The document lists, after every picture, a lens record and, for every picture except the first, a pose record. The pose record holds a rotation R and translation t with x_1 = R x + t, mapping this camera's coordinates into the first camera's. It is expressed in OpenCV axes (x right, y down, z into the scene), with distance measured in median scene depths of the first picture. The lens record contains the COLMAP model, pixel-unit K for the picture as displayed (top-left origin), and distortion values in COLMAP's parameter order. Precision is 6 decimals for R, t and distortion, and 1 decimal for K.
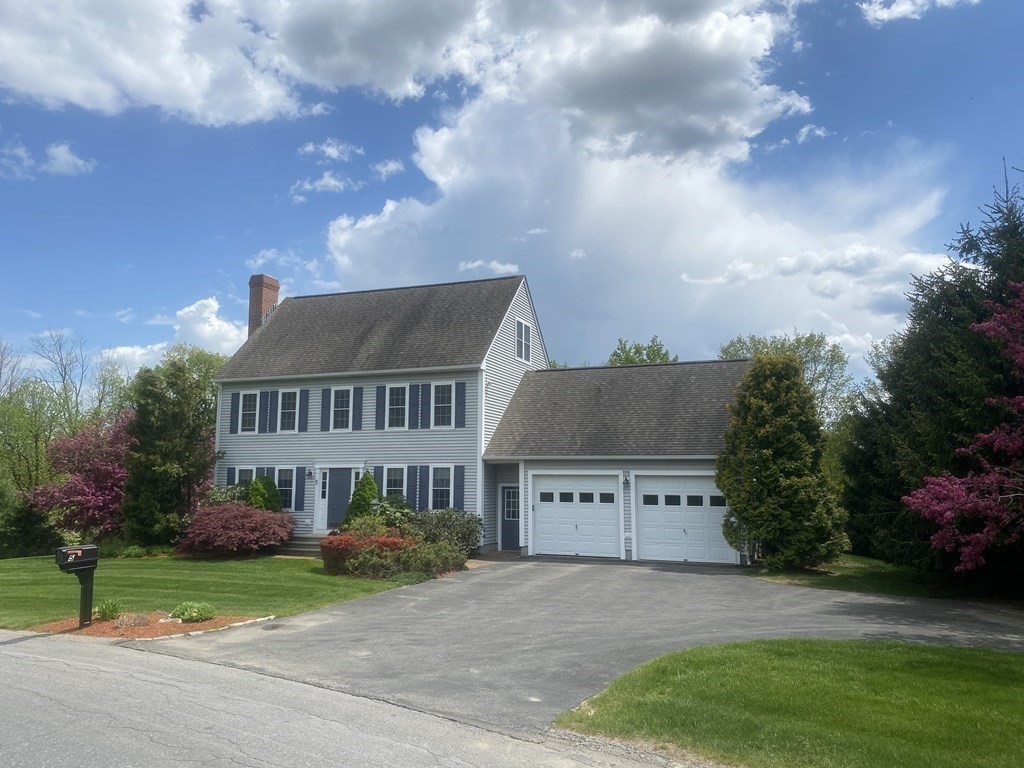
lens RADIAL K [[757.0, 0, 518.4], [0, 757.0, 383.0], [0, 0, 1]] dist [0.128344, -0.193566]
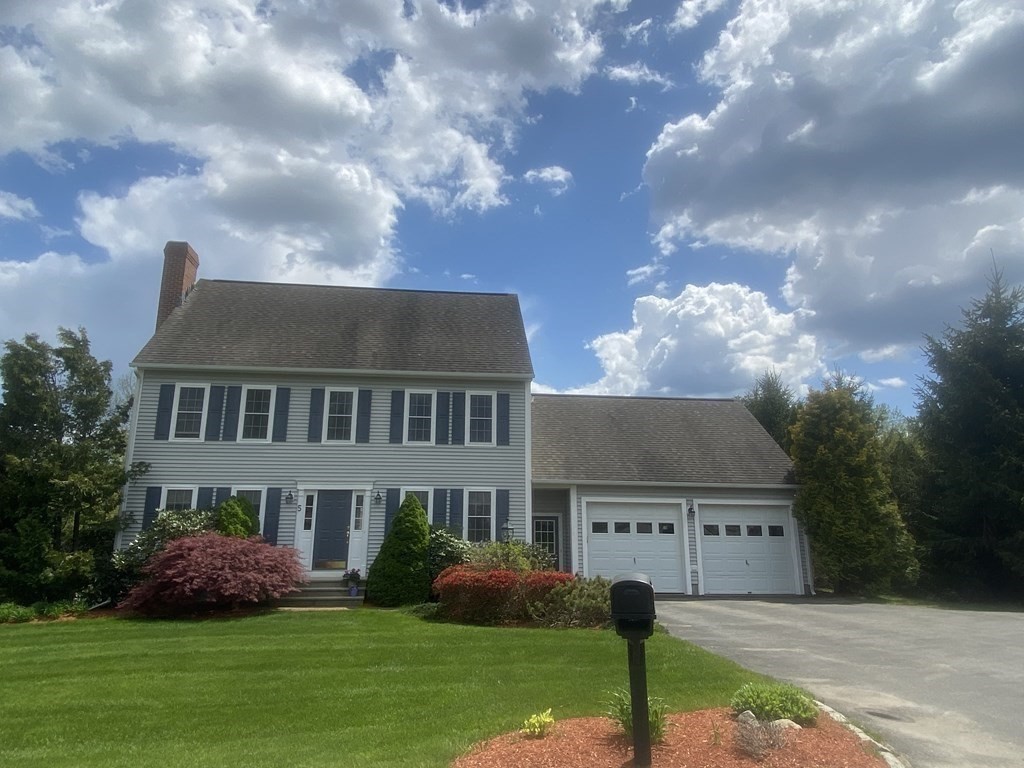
lens RADIAL K [[612.1, 0, 512.0], [0, 612.1, 384.0], [0, 0, 1]] dist [0.056112, -0.000069]
pose [[0.895161, 0.097893, 0.434860, -0.373259], [-0.063942, 0.993697, -0.092070, 0.051784], [-0.441132, 0.054612, 0.895779, 0.360394]]
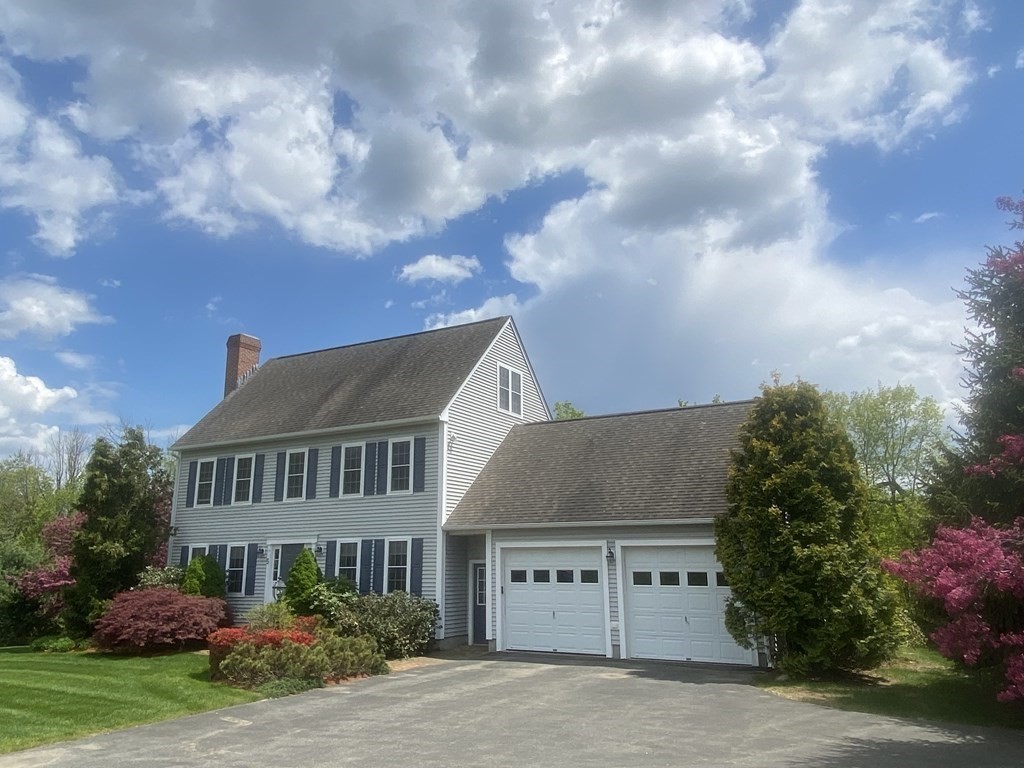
lens RADIAL K [[751.0, 0, 512.0], [0, 751.0, 384.0], [0, 0, 1]] dist [0.081306, -0.068425]
pose [[0.990756, -0.041945, -0.129010, 0.135114], [0.028677, 0.994265, -0.103031, 0.028365], [0.132592, 0.098378, 0.986276, 0.180028]]
